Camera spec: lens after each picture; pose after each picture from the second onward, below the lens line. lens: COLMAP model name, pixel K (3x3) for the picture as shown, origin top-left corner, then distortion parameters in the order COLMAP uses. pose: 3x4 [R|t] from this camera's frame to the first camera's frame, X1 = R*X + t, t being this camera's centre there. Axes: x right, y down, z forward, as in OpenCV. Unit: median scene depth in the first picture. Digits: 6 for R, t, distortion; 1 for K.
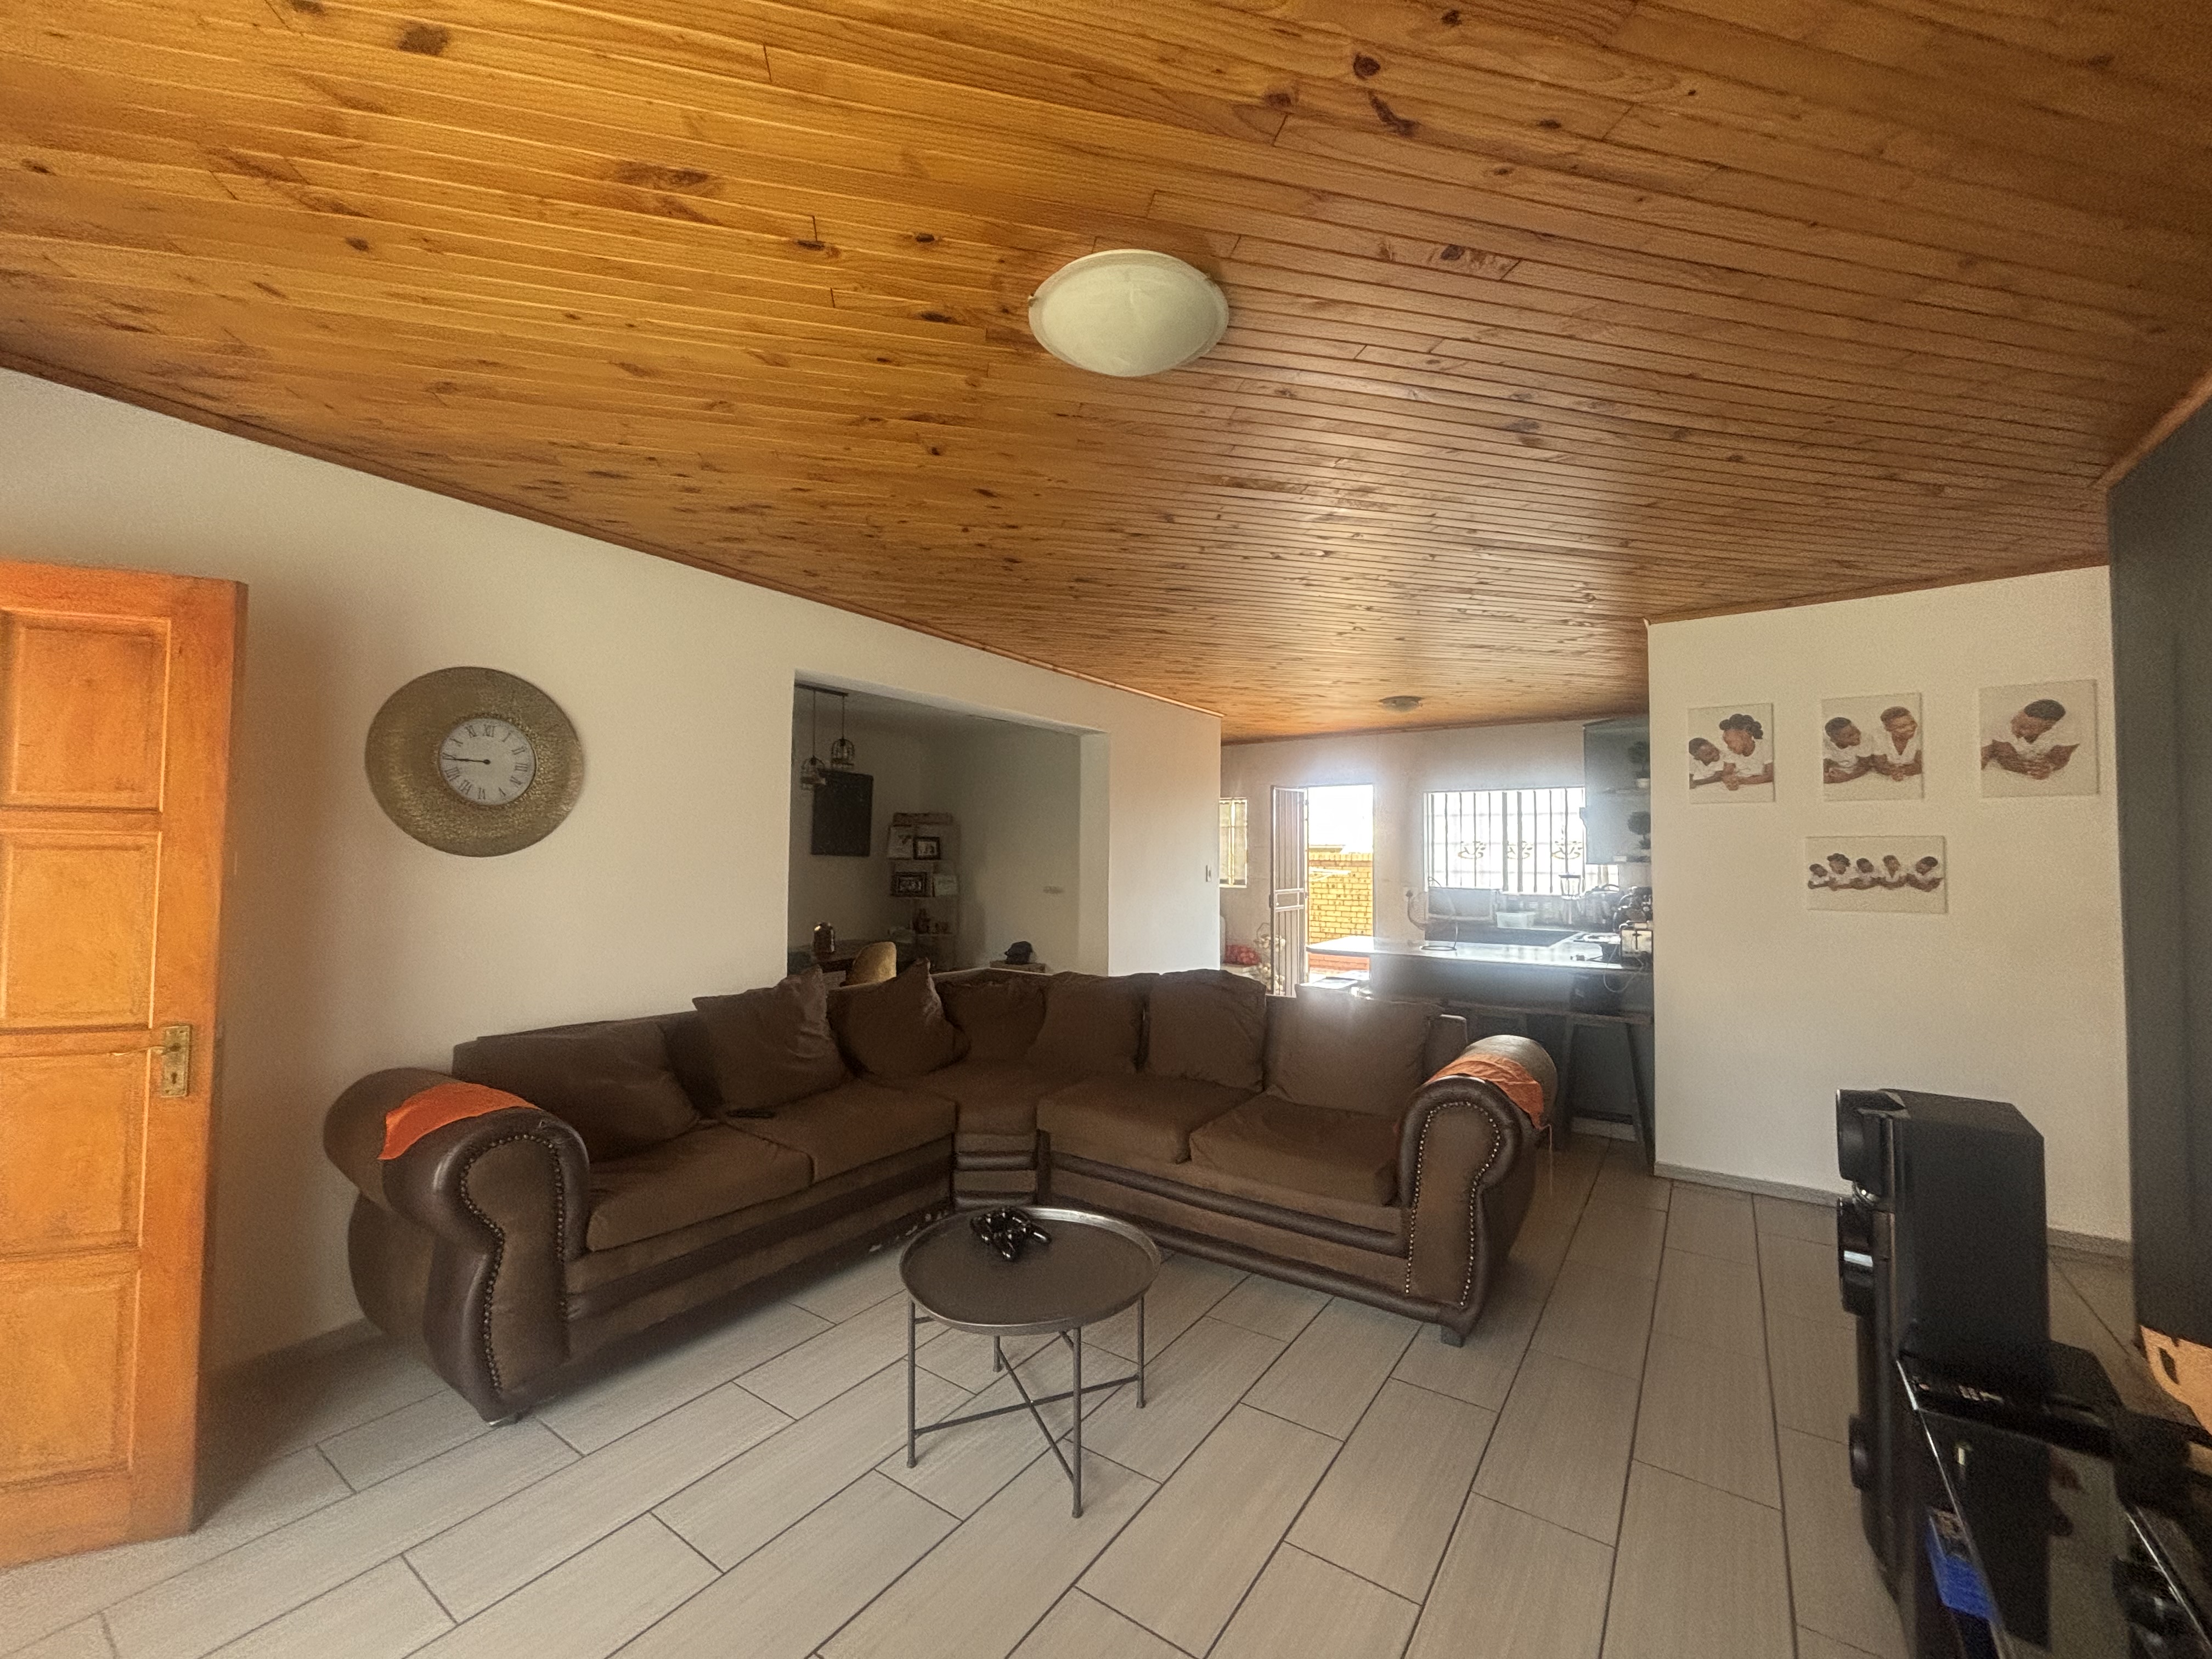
lens RADIAL K [[893.3, 0, 1106.0], [0, 893.3, 829.5], [0, 0, 1]] dist [-0.007157, -0.000370]
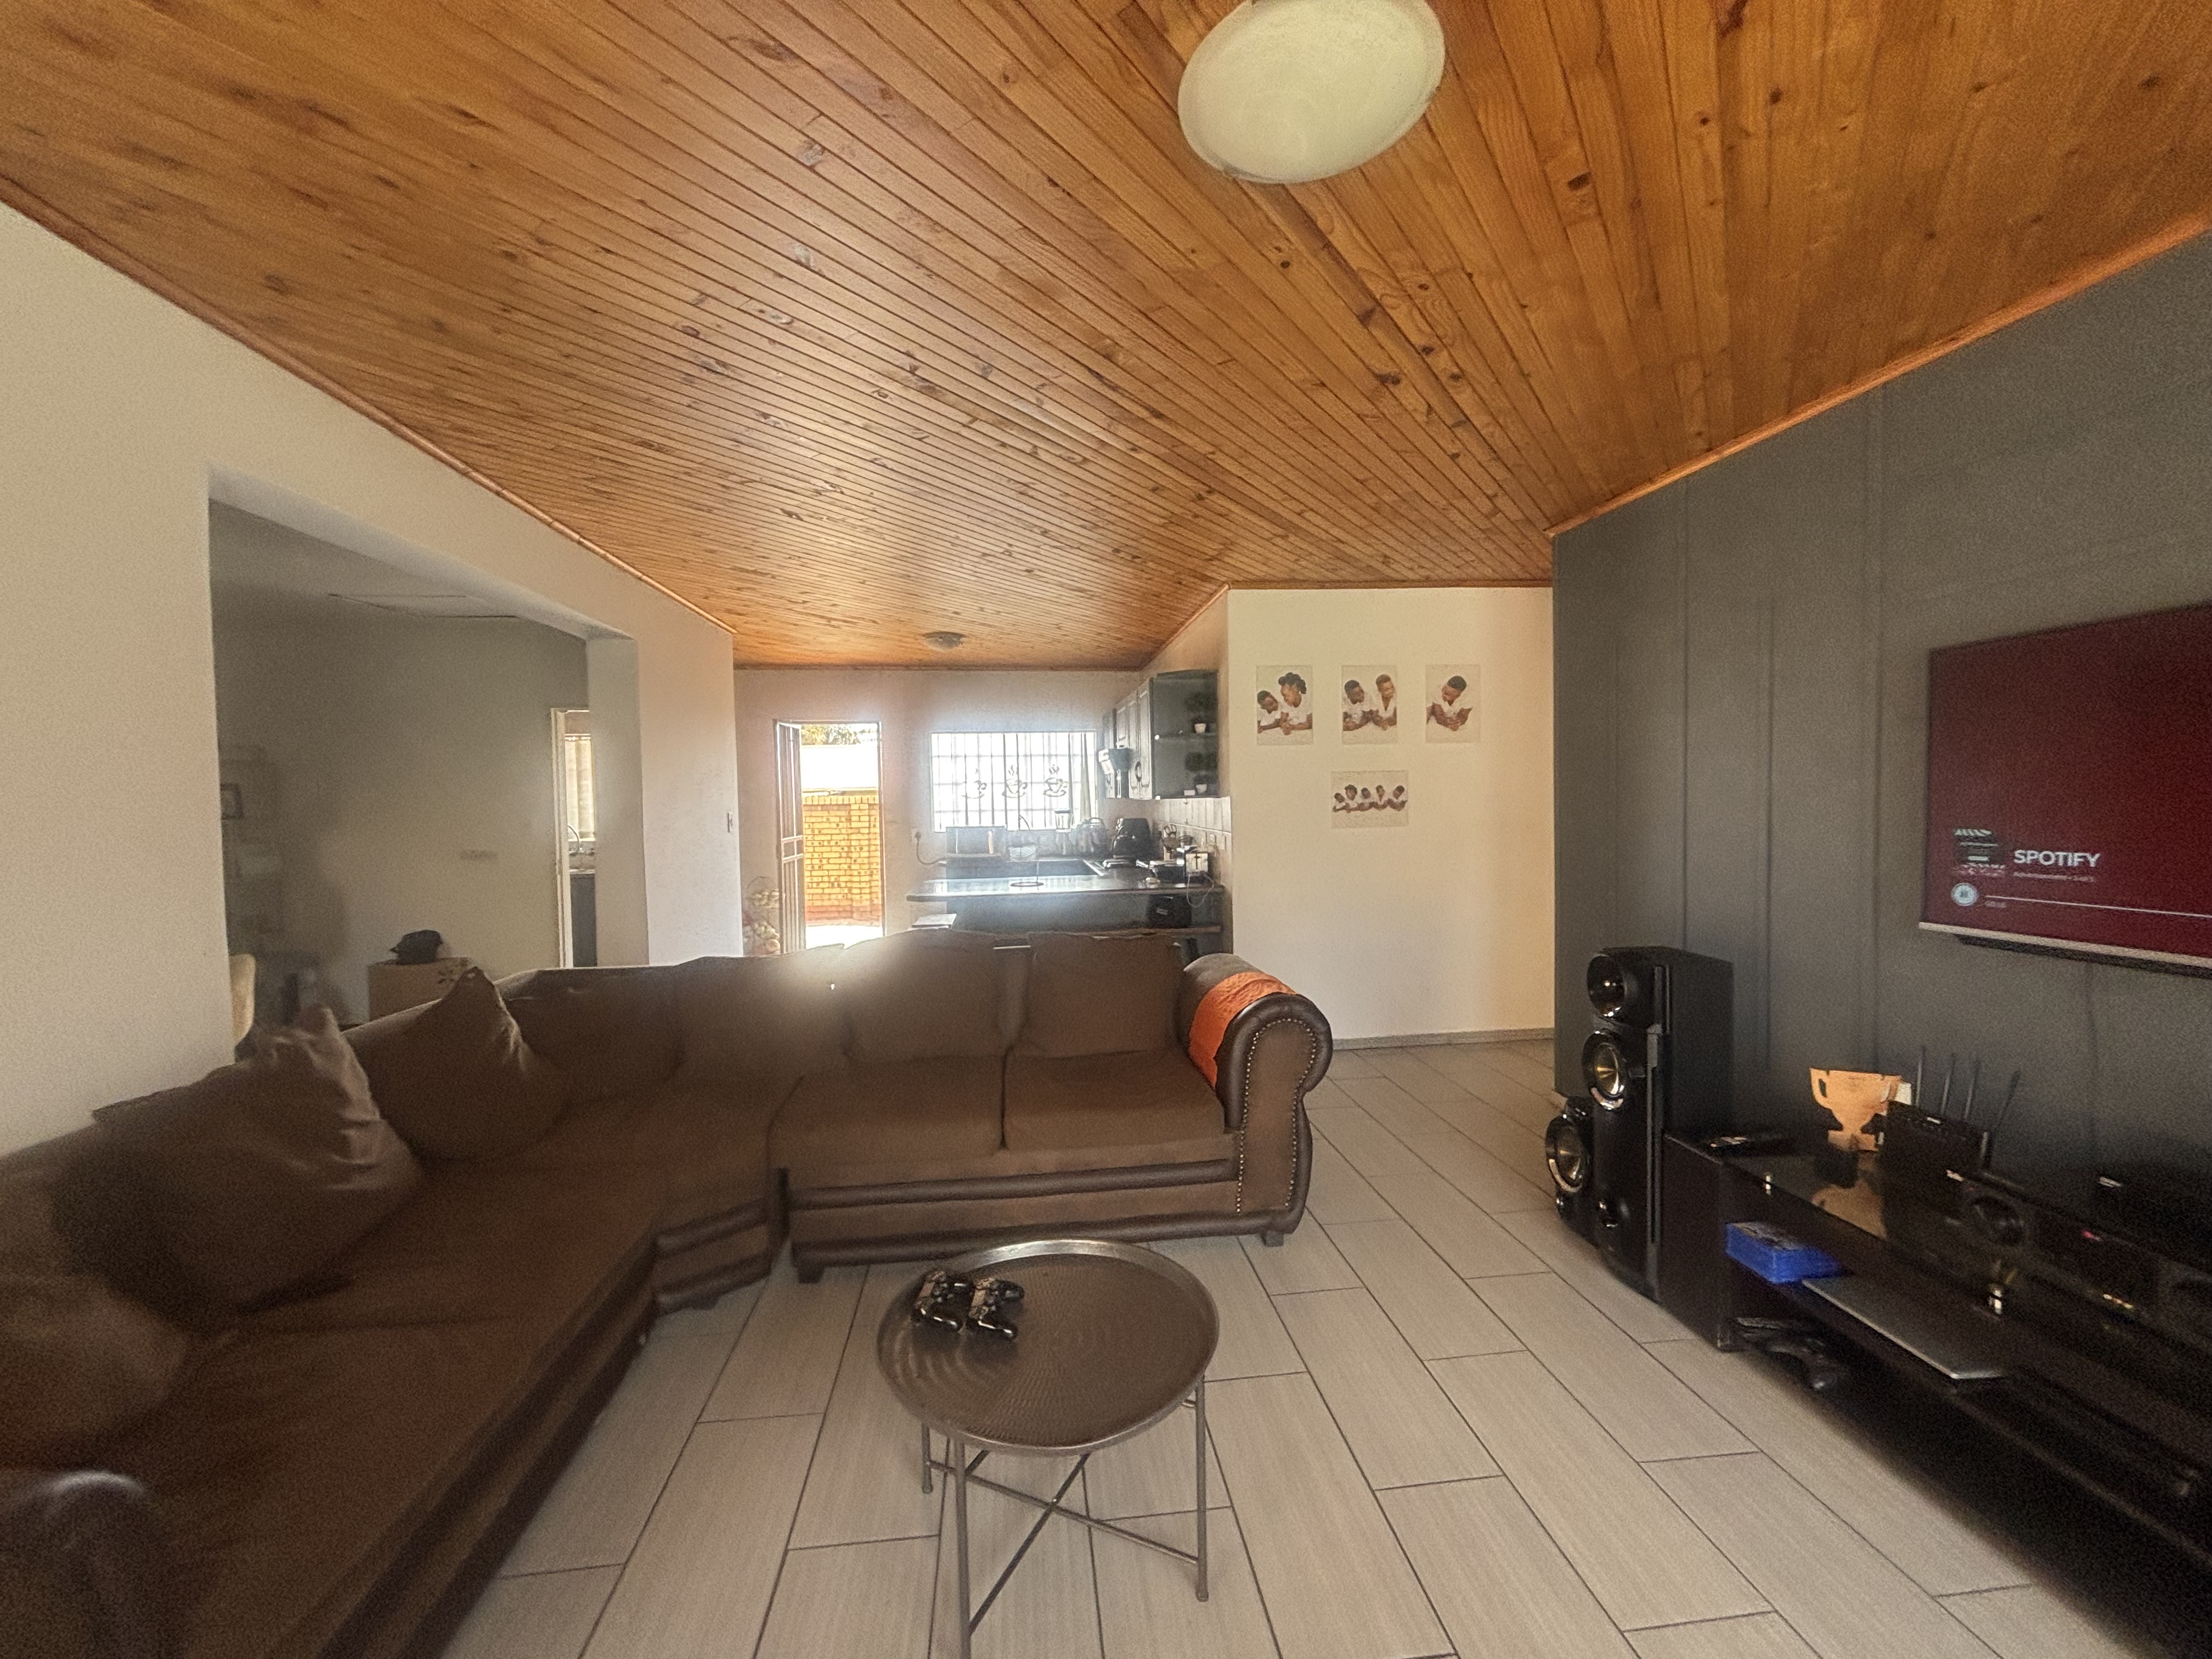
lens RADIAL K [[887.7, 0, 1102.7], [0, 887.7, 826.5], [0, 0, 1]] dist [-0.001541, -0.000666]
pose [[0.751769, -0.043355, 0.657999, -0.316821], [0.006143, 0.998253, 0.058756, 0.009534], [-0.659398, -0.040129, 0.750723, 0.252903]]
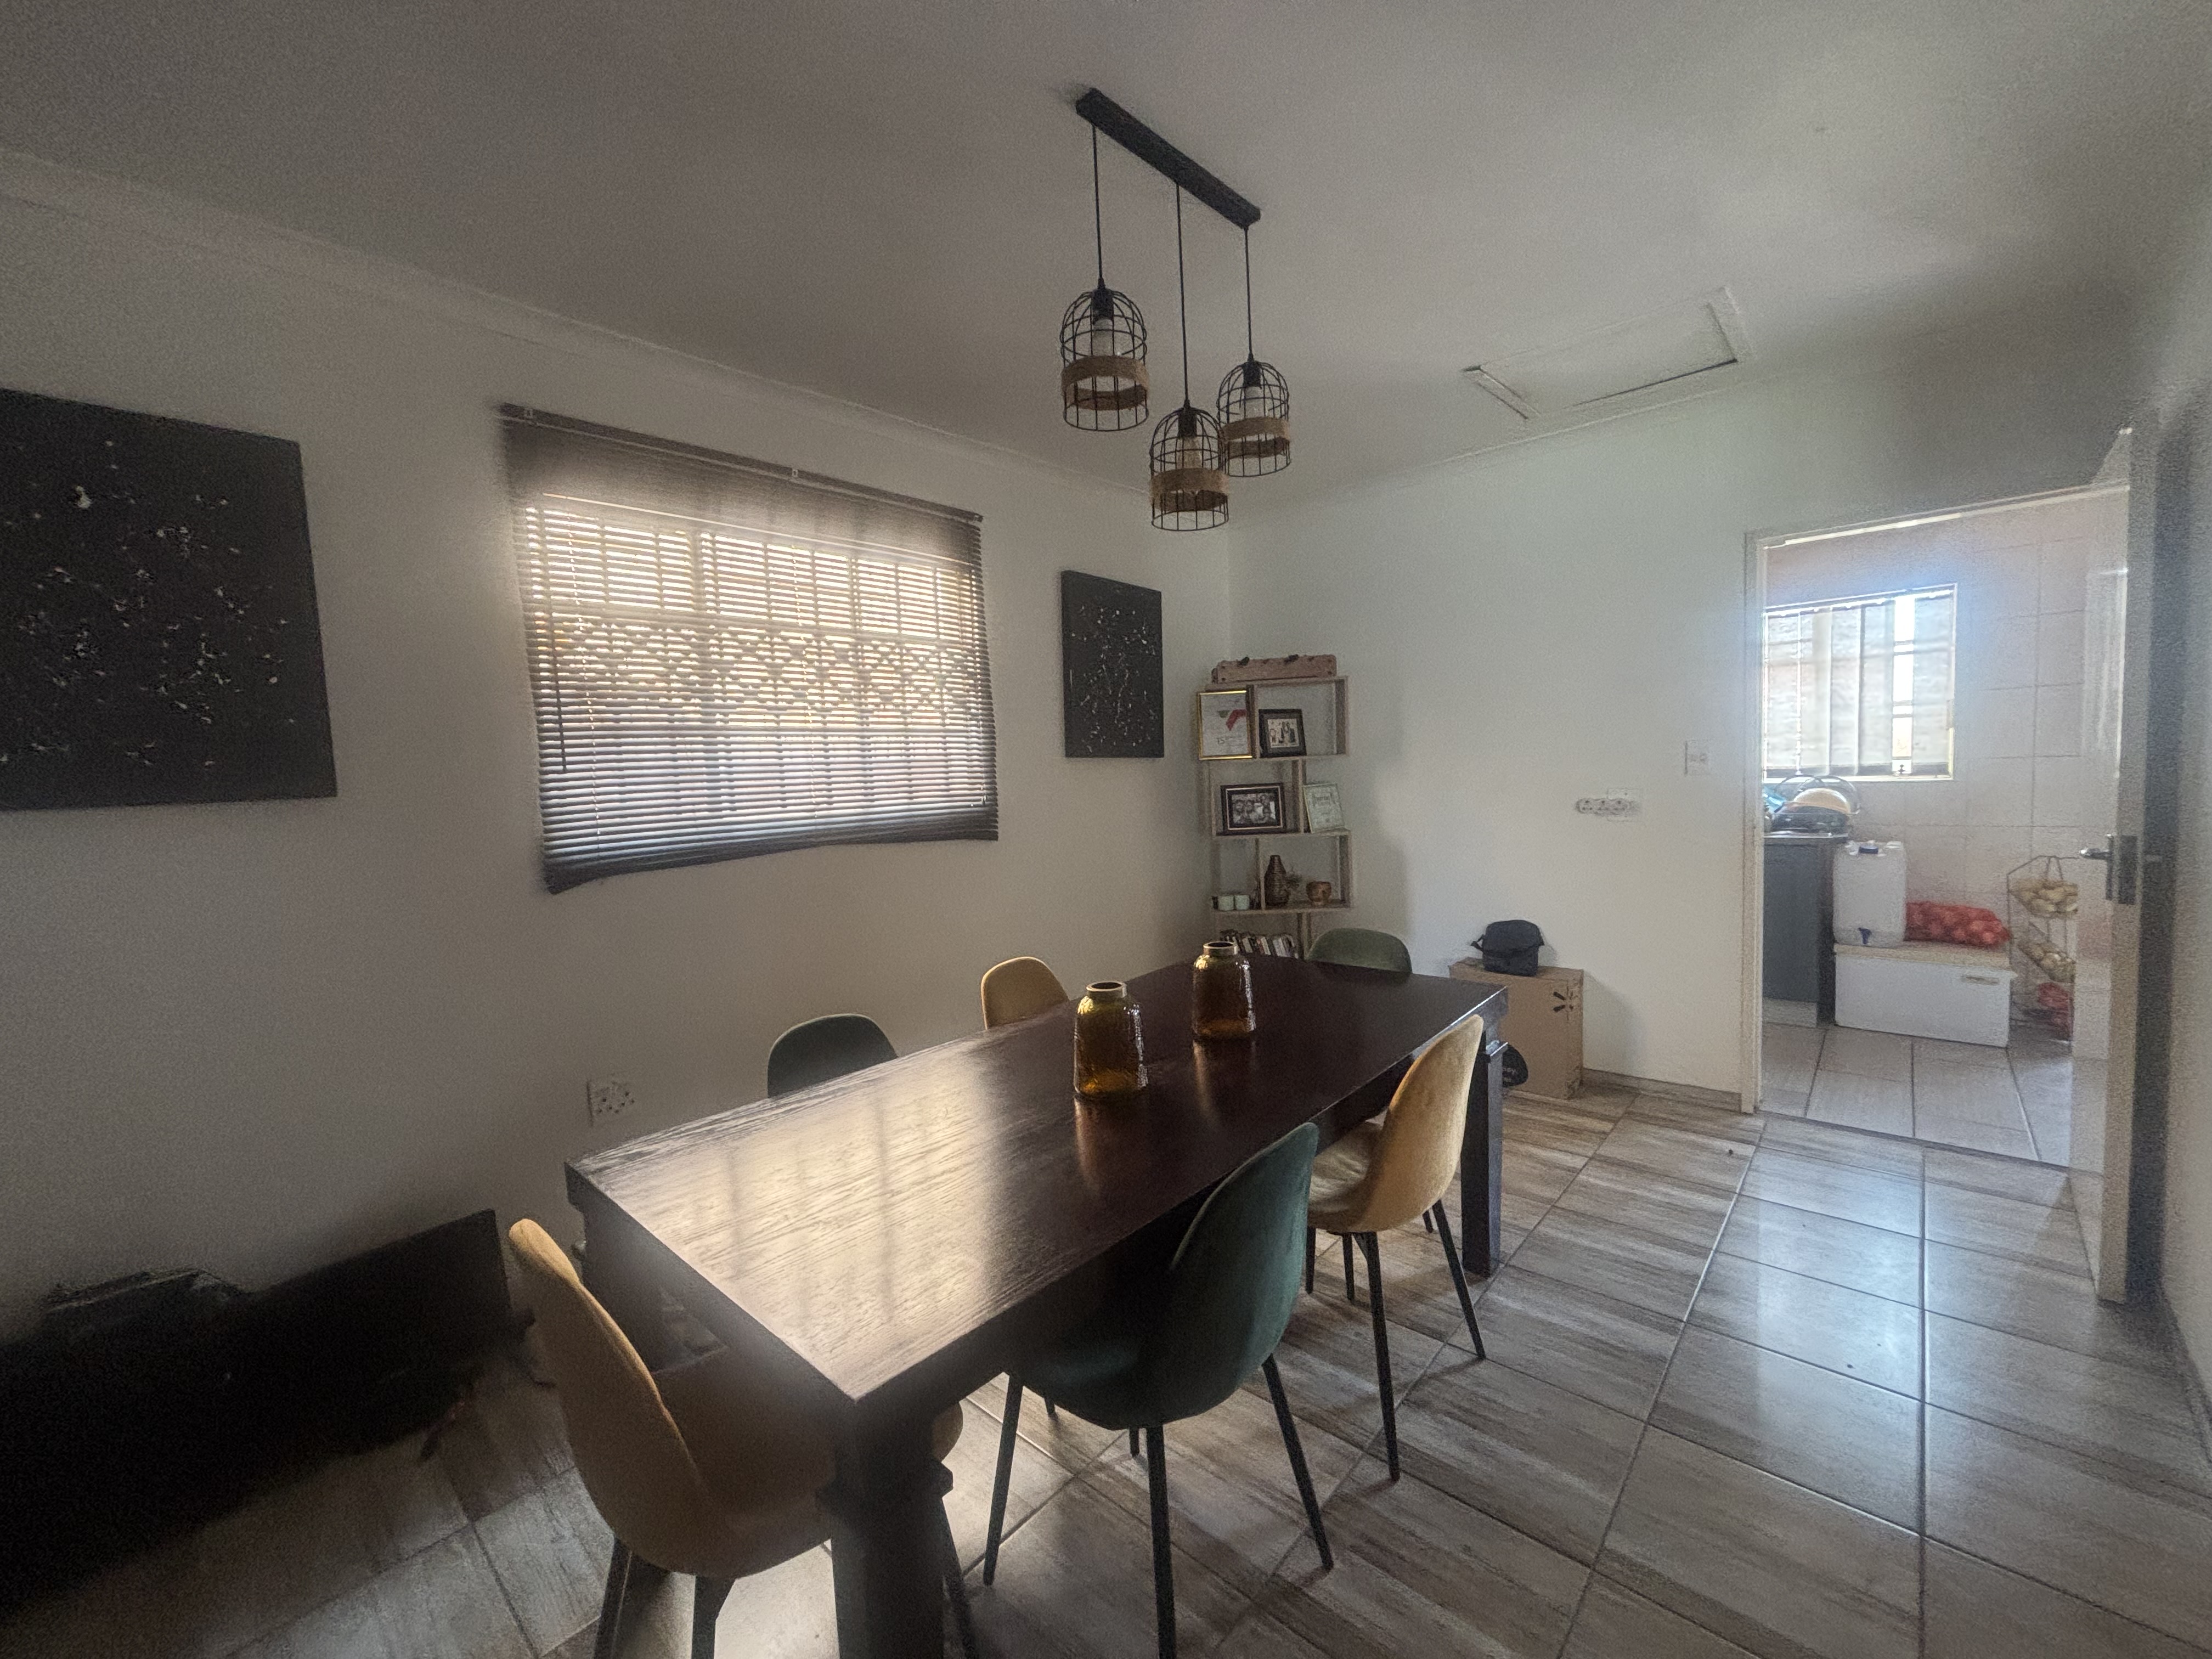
lens RADIAL K [[892.5, 0, 1106.0], [0, 892.5, 829.5], [0, 0, 1]] dist [-0.000886, -0.000238]
pose [[0.991023, -0.045938, -0.125547, -0.523648], [0.058830, 0.993147, 0.100985, 0.041353], [0.120048, -0.107464, 0.986935, 1.123626]]
